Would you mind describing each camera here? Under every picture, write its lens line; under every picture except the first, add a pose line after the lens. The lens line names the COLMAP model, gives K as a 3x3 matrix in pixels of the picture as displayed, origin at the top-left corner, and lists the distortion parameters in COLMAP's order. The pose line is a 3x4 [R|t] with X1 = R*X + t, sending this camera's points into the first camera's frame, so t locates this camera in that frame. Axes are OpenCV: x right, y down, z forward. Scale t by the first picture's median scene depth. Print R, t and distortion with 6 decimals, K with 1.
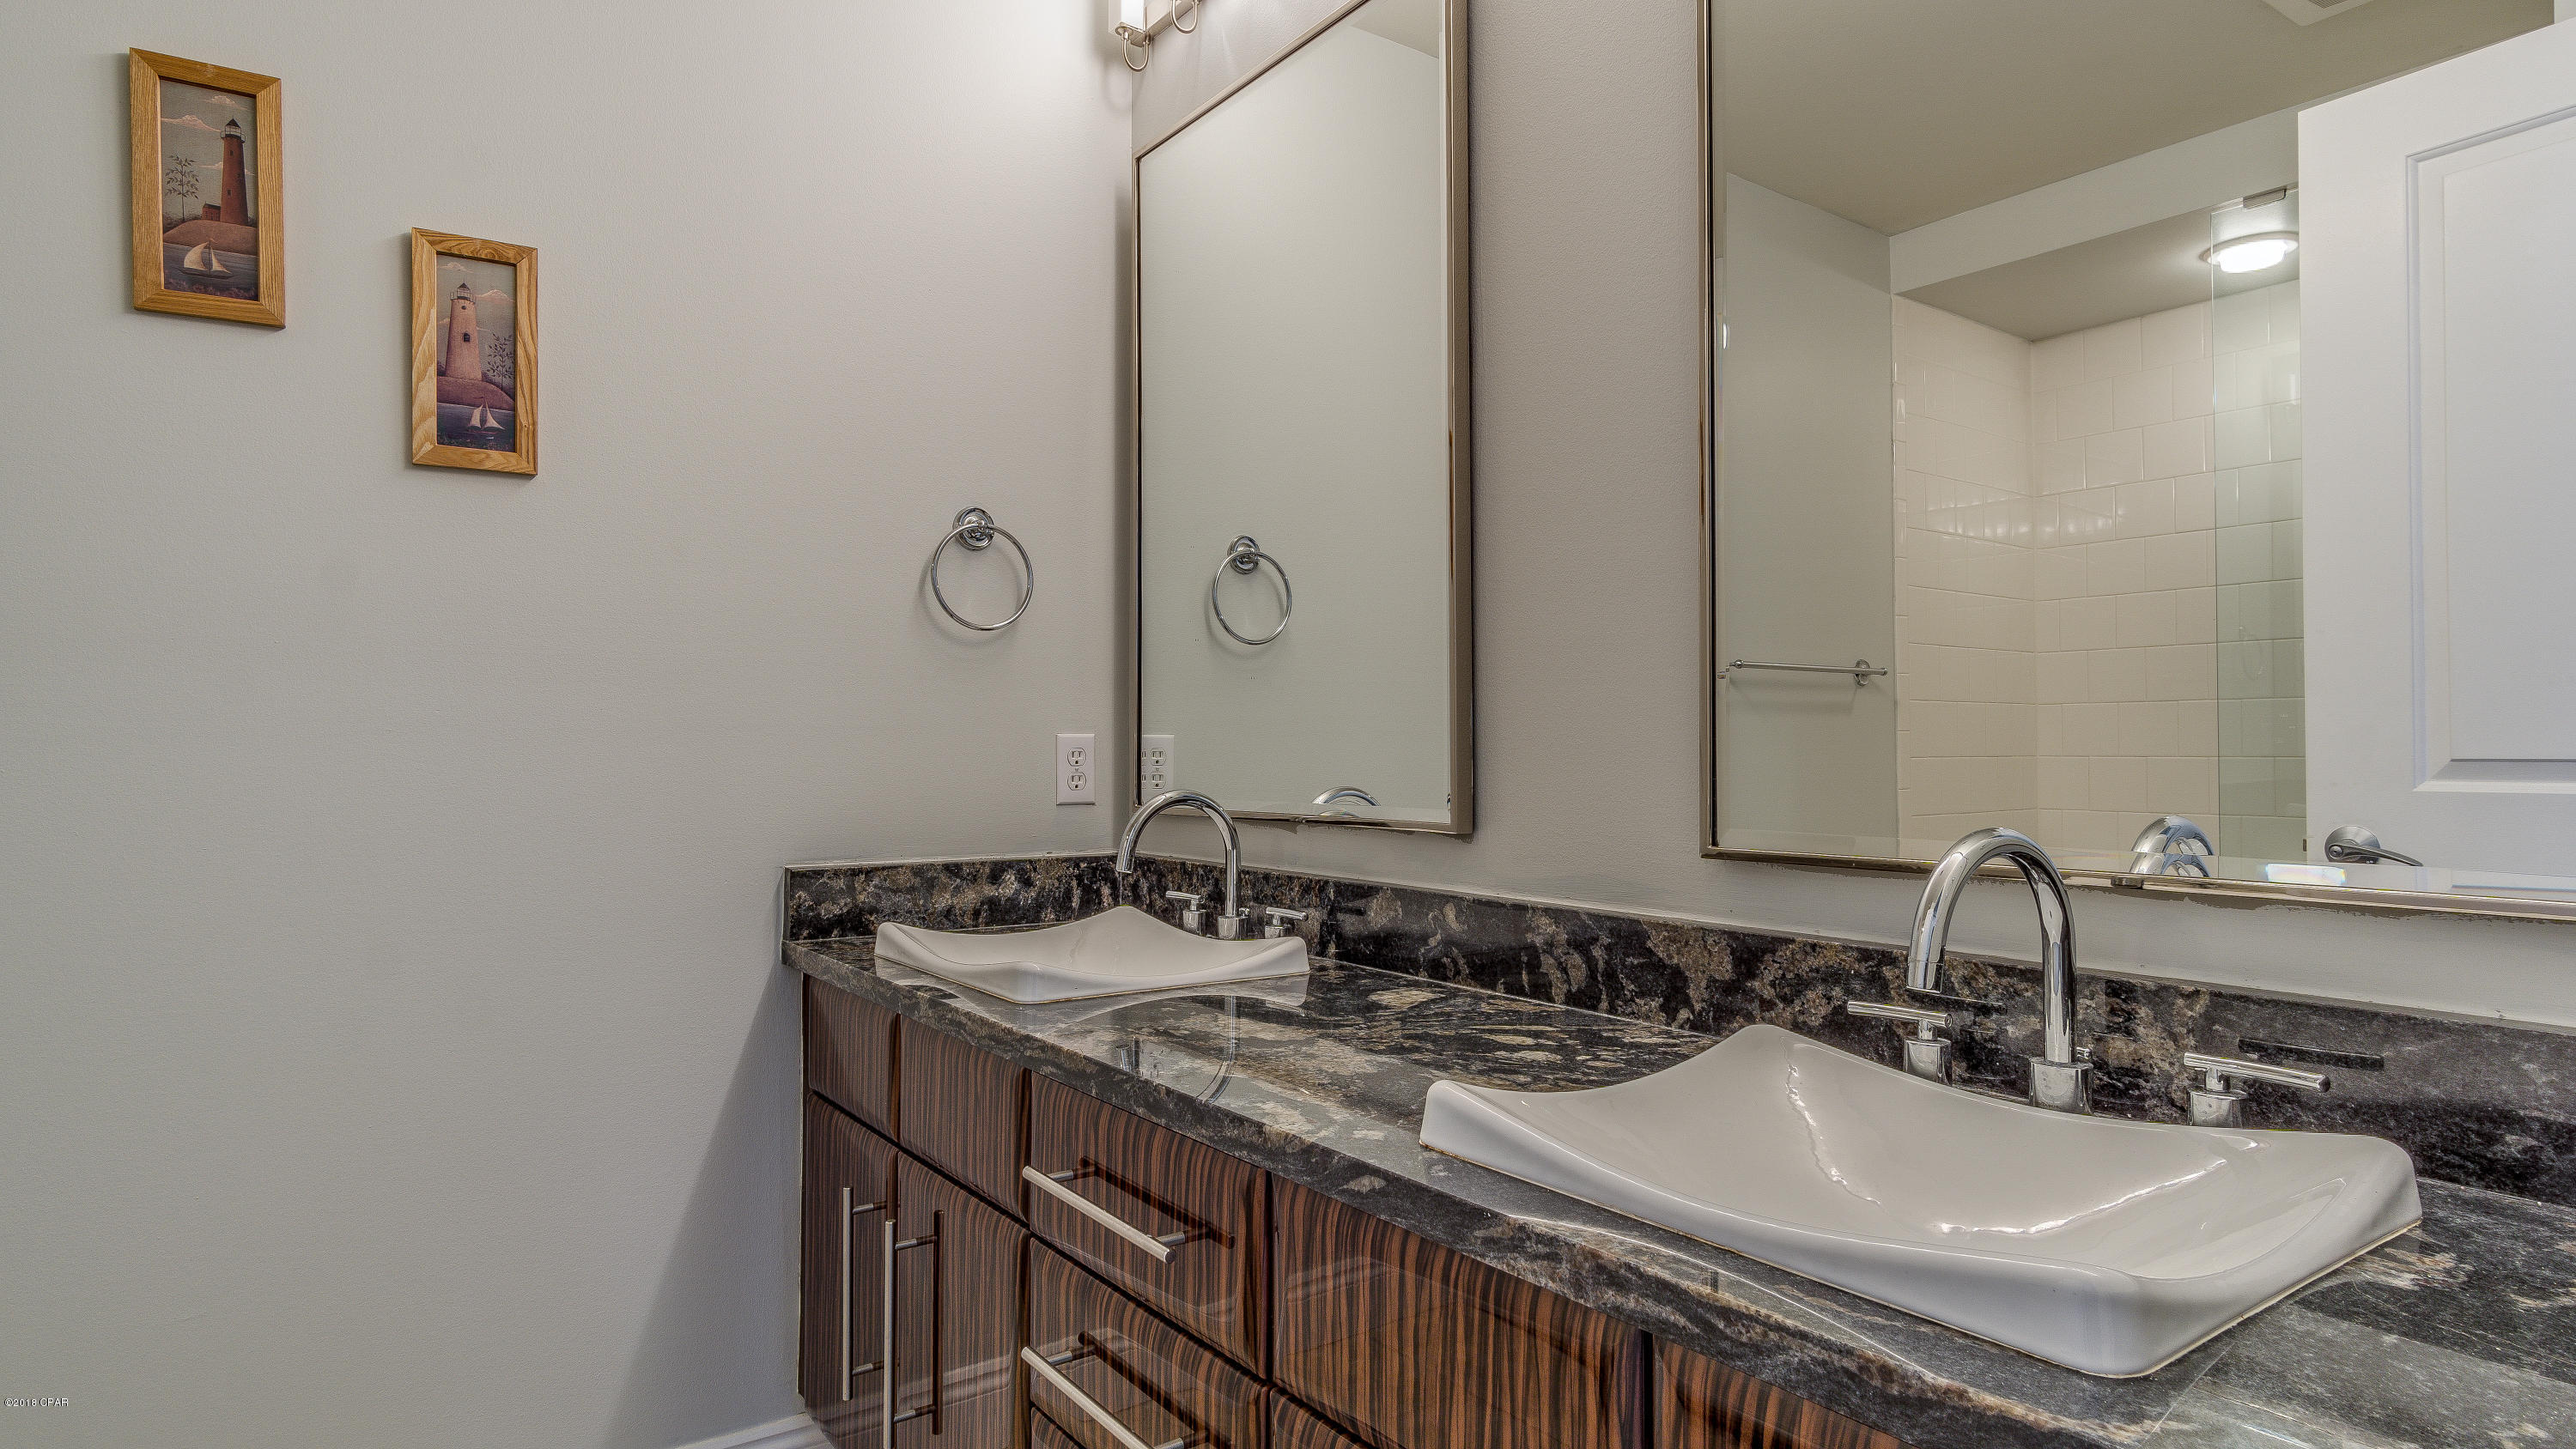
lens RADIAL K [[1406.7, 0, 1276.4], [0, 1406.7, 735.4], [0, 0, 1]] dist [0.005424, -0.002994]
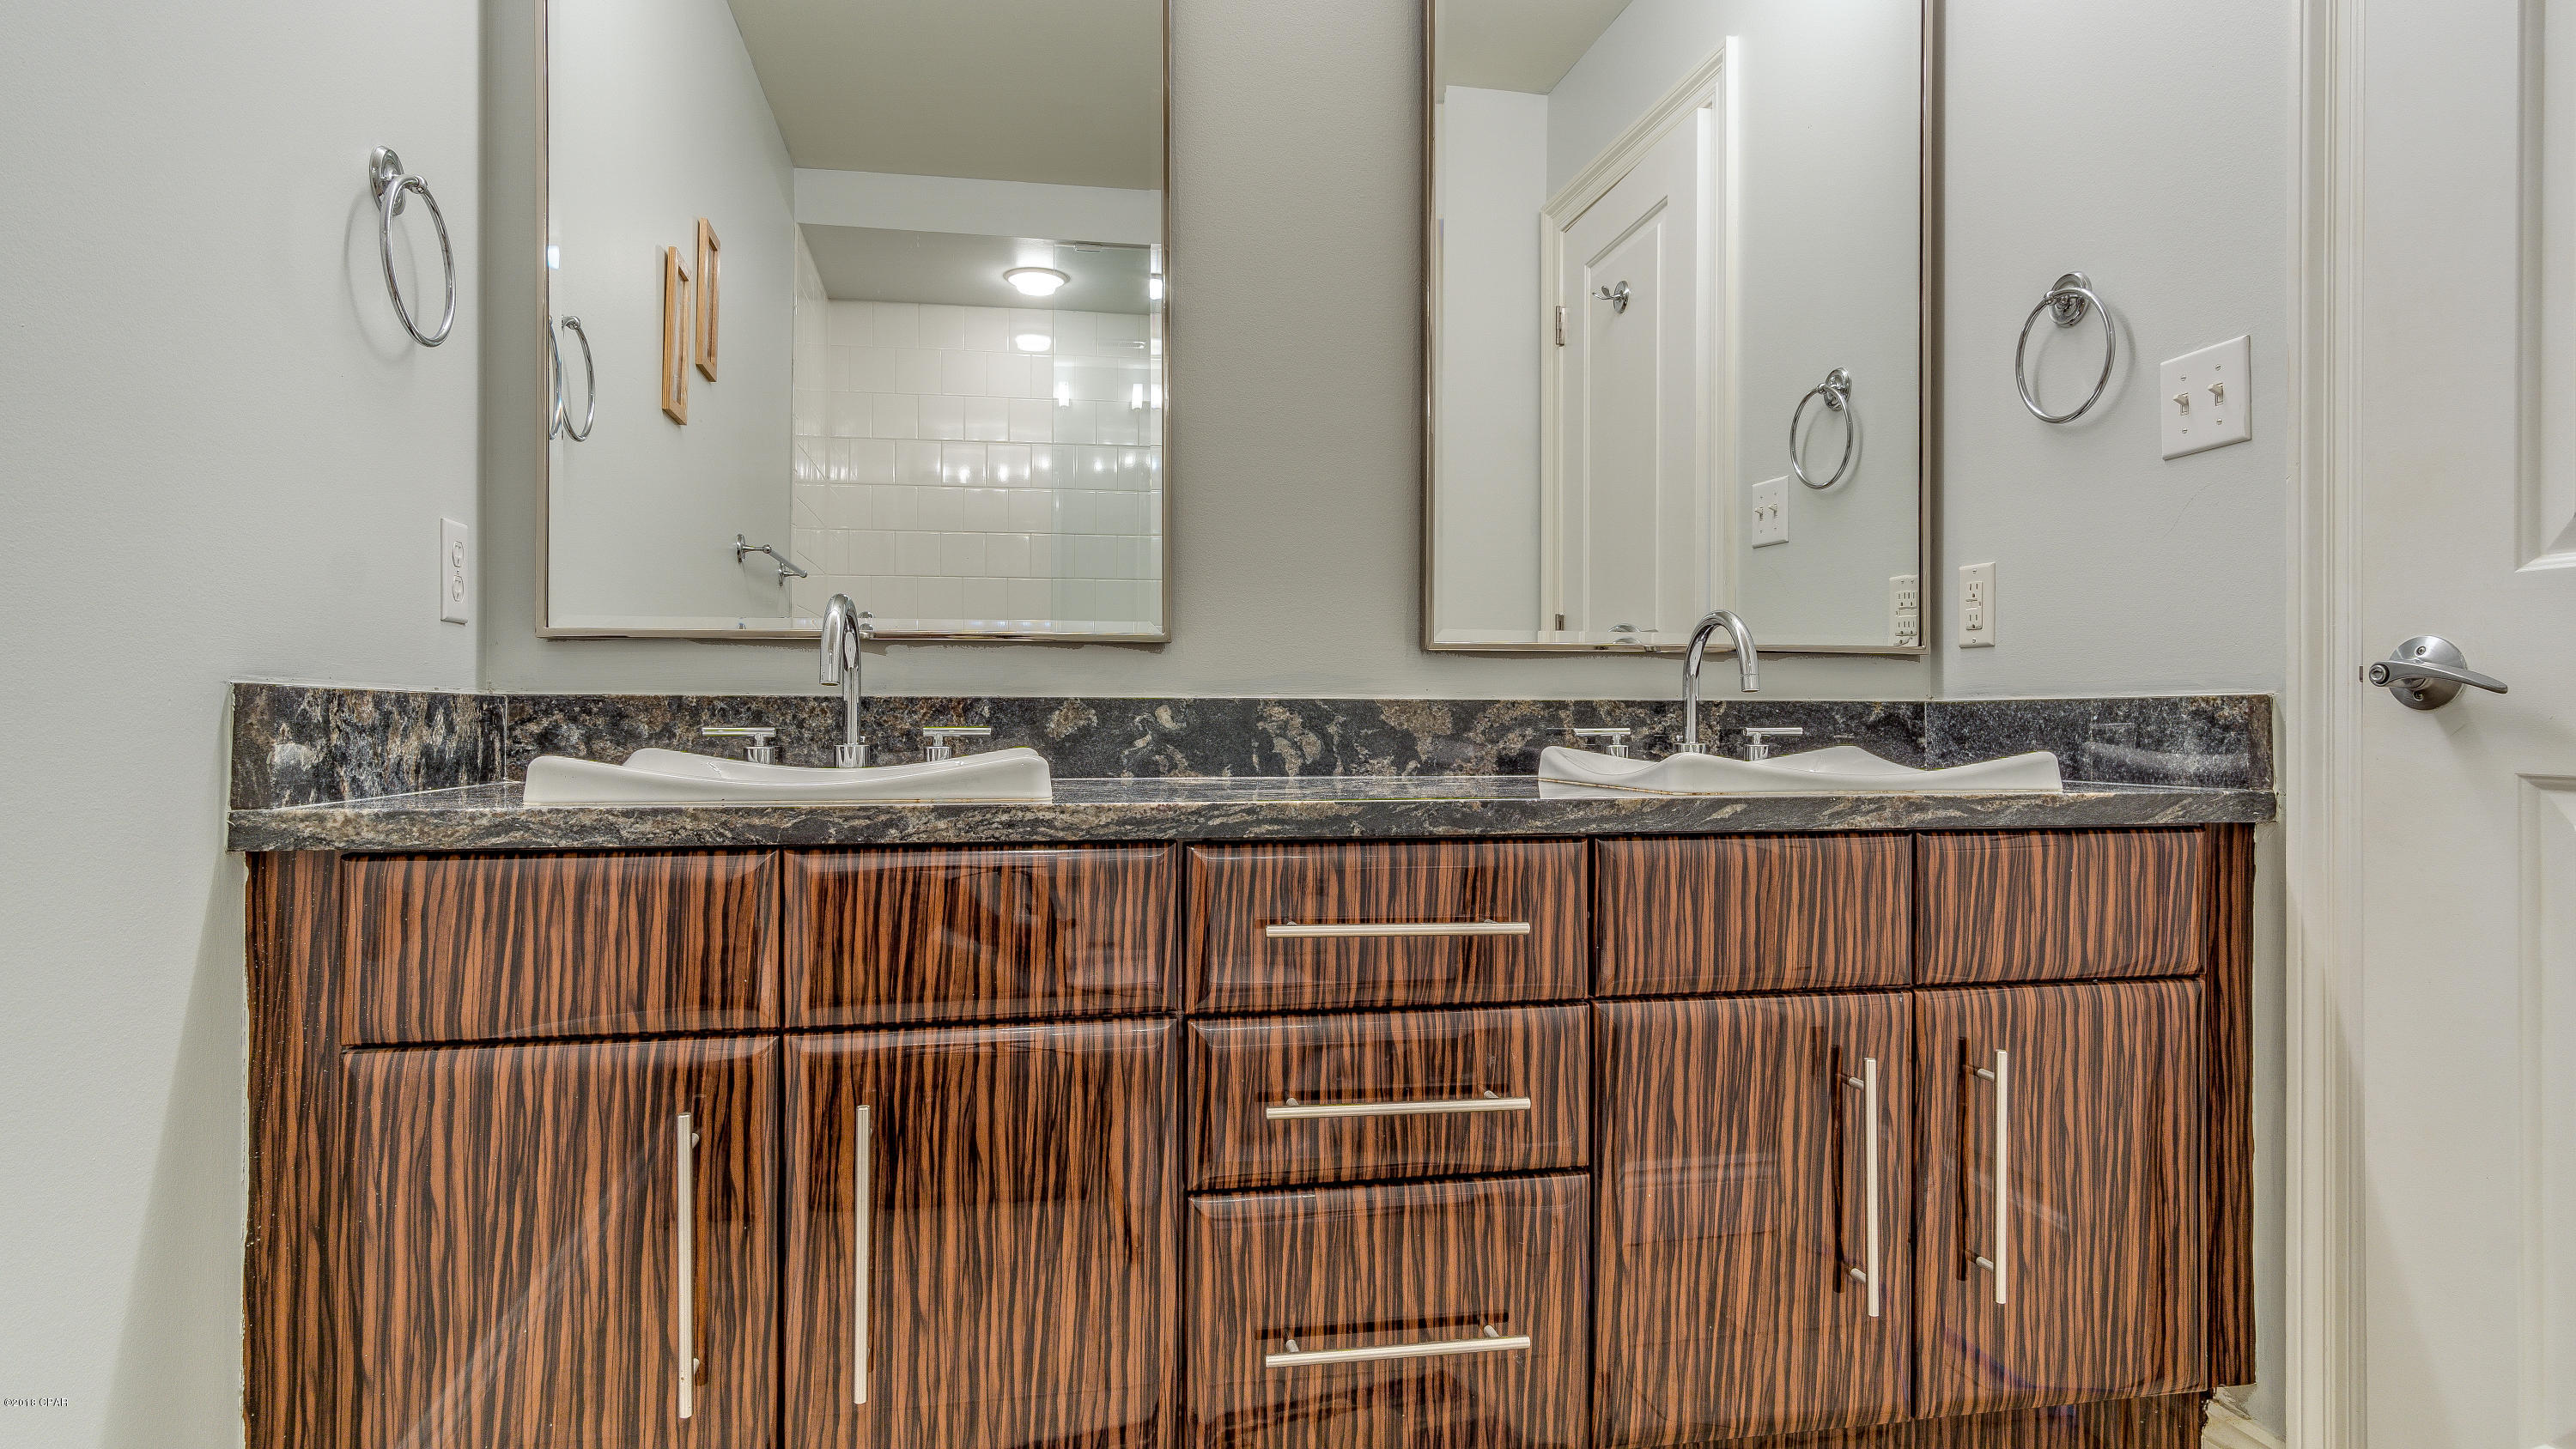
lens RADIAL K [[1406.7, 0, 1267.6], [0, 1406.7, 710.0], [0, 0, 1]] dist [0.005424, -0.002994]
pose [[0.412986, 0.004681, 0.910725, -0.959838], [-0.011266, 0.999937, -0.000031, 0.137241], [-0.910668, -0.010247, 0.413012, 0.525825]]
